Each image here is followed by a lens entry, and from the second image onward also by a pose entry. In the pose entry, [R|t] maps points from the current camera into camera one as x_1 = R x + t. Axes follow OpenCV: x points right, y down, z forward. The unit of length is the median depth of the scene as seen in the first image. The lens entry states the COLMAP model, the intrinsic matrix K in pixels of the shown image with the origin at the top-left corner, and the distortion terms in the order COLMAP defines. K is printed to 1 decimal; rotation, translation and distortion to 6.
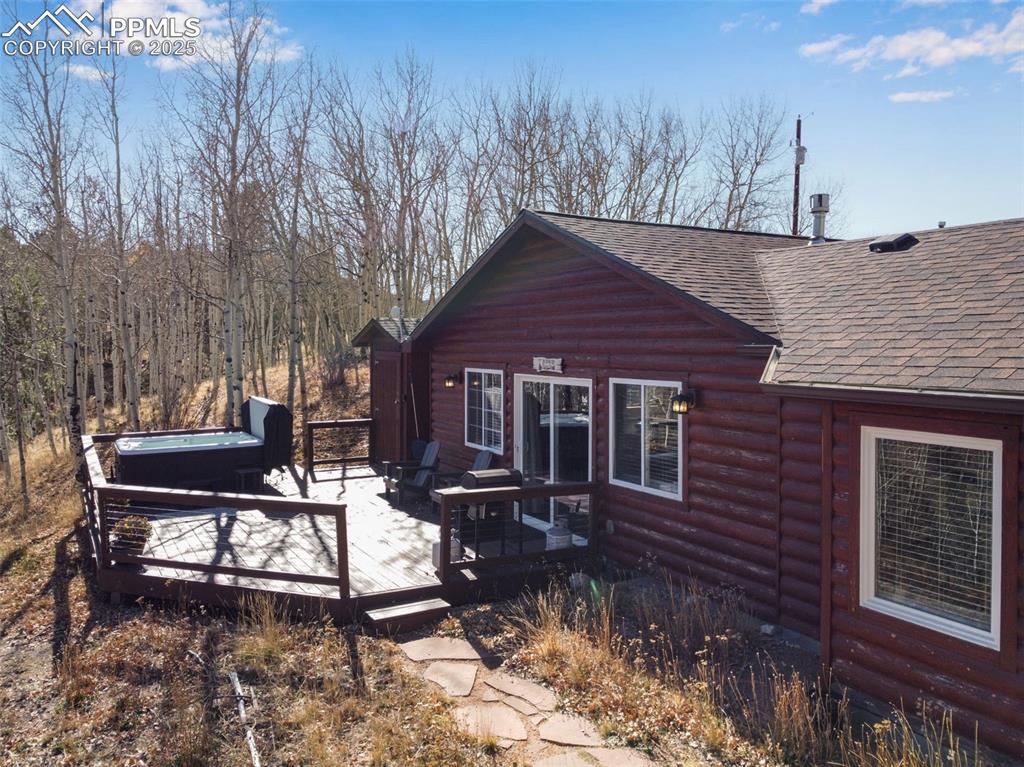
lens RADIAL K [[788.0, 0, 508.8], [0, 788.0, 338.1], [0, 0, 1]] dist [-0.014755, 0.003685]
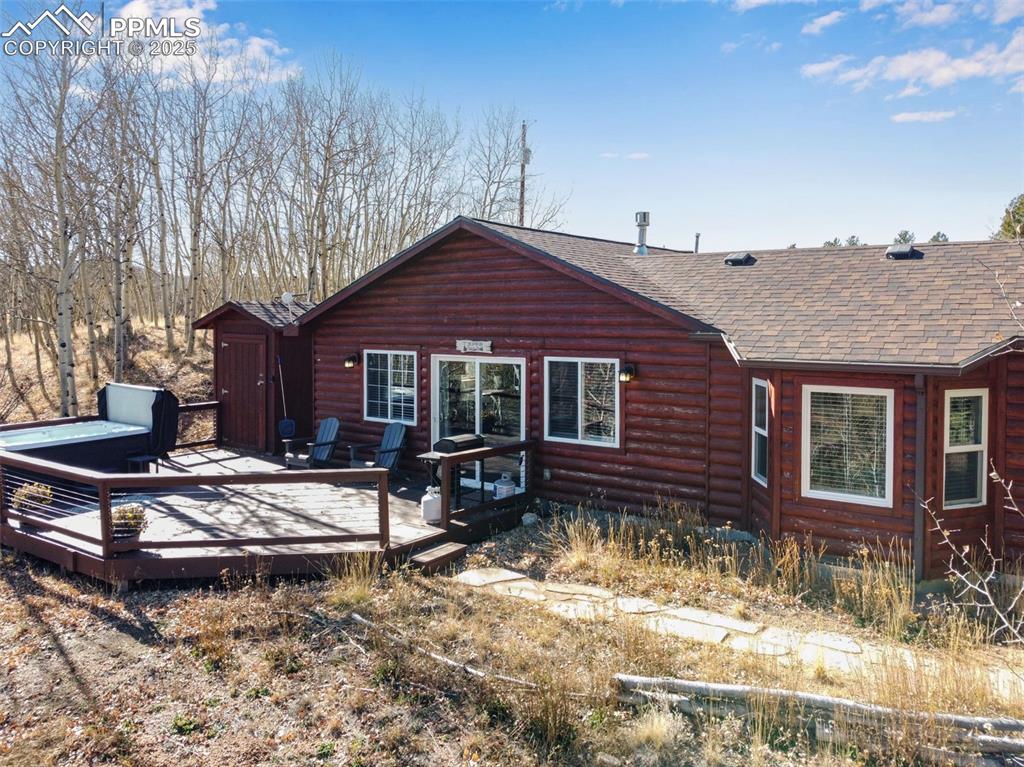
lens RADIAL K [[796.1, 0, 513.0], [0, 796.1, 302.9], [0, 0, 1]] dist [-0.000897, -0.002437]
pose [[0.906634, 0.005596, 0.421881, -0.491252], [-0.001635, 0.999951, -0.009749, -0.025073], [-0.421915, 0.008149, 0.906599, -0.148632]]
